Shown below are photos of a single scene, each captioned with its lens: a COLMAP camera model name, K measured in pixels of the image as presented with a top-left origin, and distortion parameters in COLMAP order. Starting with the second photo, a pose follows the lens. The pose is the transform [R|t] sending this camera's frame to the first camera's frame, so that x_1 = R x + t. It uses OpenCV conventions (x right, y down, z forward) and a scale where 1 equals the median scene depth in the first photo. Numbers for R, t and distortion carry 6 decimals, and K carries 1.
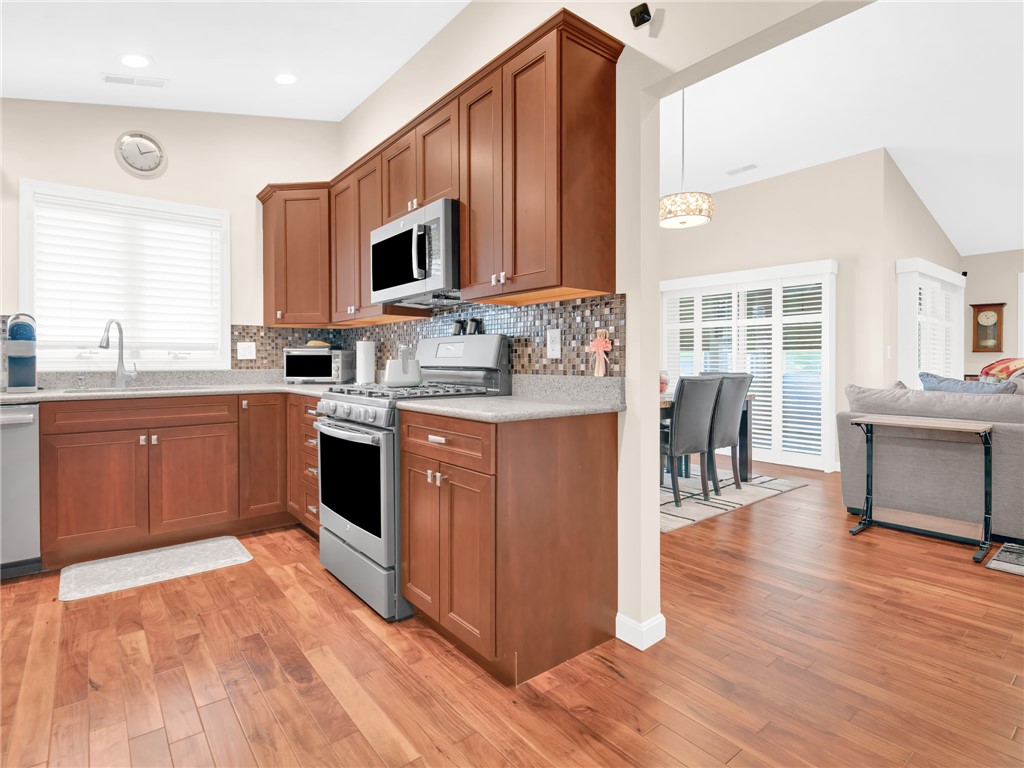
lens RADIAL K [[531.9, 0, 495.3], [0, 531.9, 364.7], [0, 0, 1]] dist [0.004260, -0.003904]
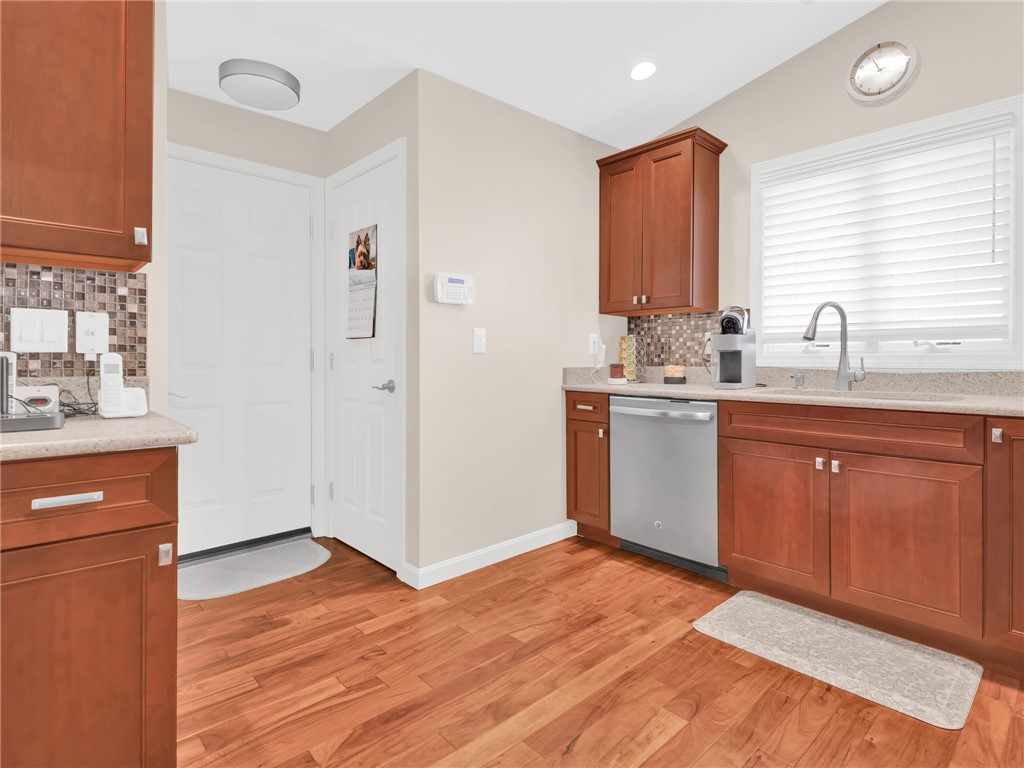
lens RADIAL K [[531.9, 0, 487.4], [0, 531.9, 363.5], [0, 0, 1]] dist [0.004260, -0.003904]
pose [[0.065590, 0.013756, -0.997752, 0.018447], [-0.005026, 0.999897, 0.013455, -0.001785], [0.997834, 0.004132, 0.065652, 0.255756]]
